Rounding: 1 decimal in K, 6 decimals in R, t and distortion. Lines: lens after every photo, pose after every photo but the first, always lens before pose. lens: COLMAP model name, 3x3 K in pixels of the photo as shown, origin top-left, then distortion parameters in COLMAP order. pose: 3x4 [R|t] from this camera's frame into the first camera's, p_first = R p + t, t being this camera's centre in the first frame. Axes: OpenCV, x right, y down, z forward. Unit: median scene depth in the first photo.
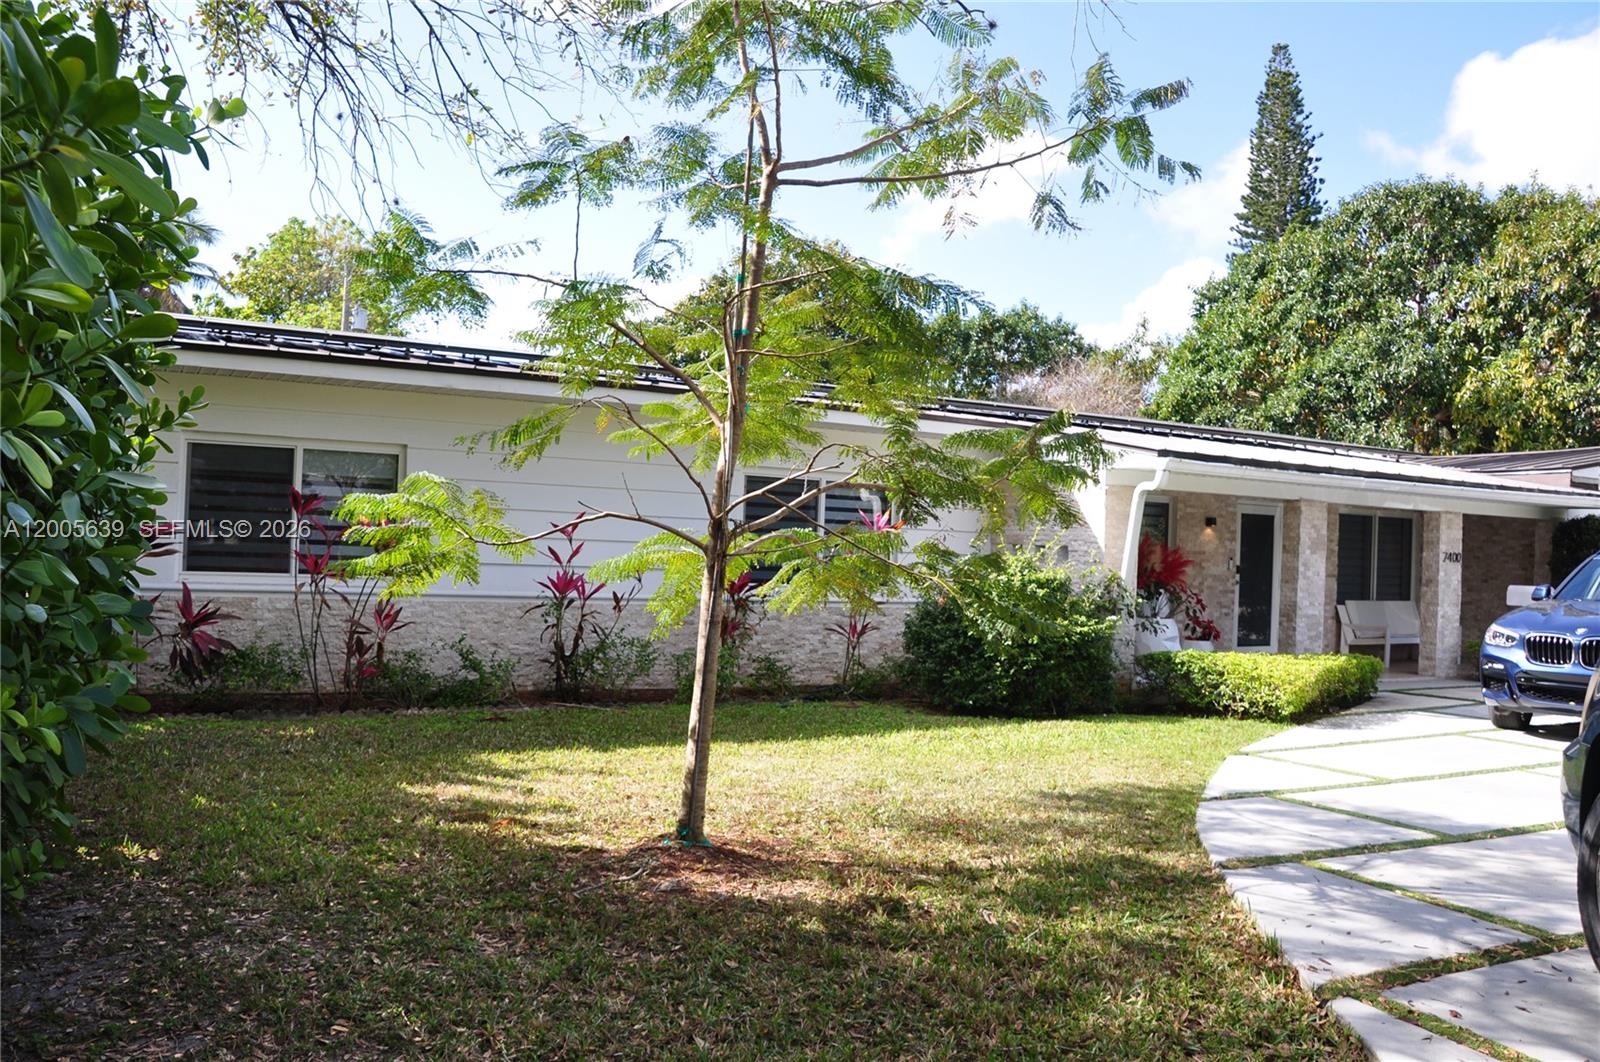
lens RADIAL K [[1248.8, 0, 800.0], [0, 1248.8, 531.0], [0, 0, 1]] dist [-0.151633, 0.100914]
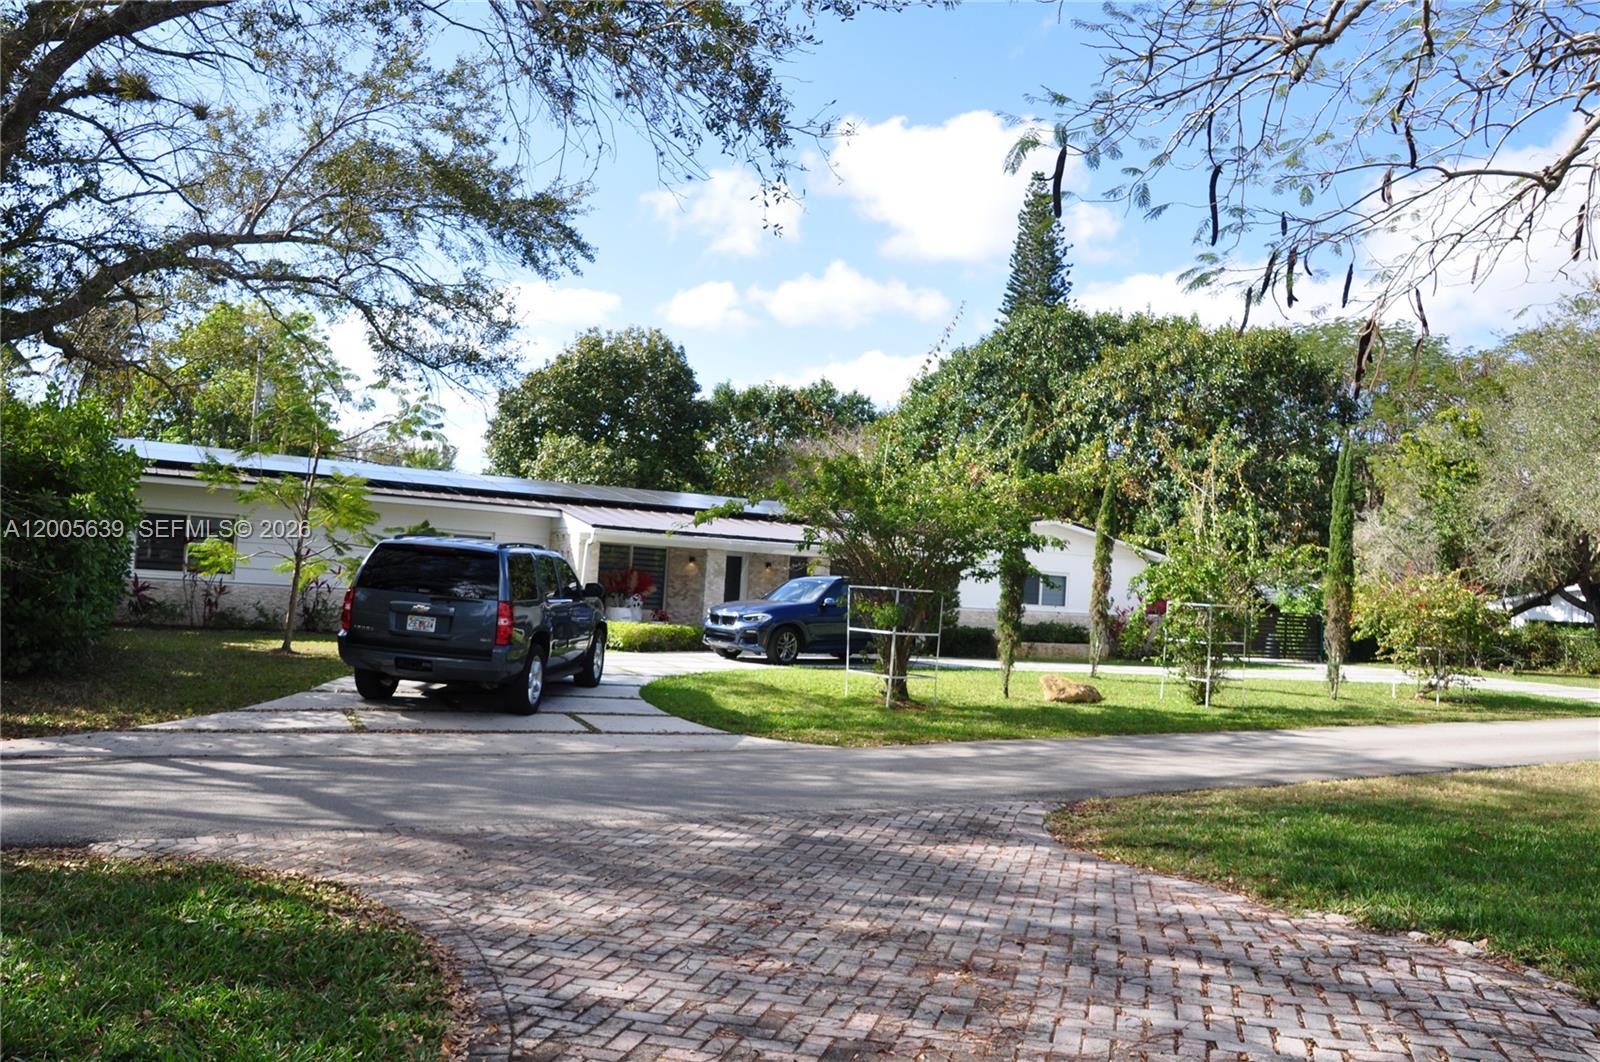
lens RADIAL K [[1248.8, 0, 800.0], [0, 1248.8, 531.0], [0, 0, 1]] dist [-0.151633, 0.100914]
pose [[0.998801, 0.023237, 0.043085, 0.412134], [-0.022119, 0.999411, -0.026254, -0.004393], [-0.043670, 0.025270, 0.998726, -0.846813]]
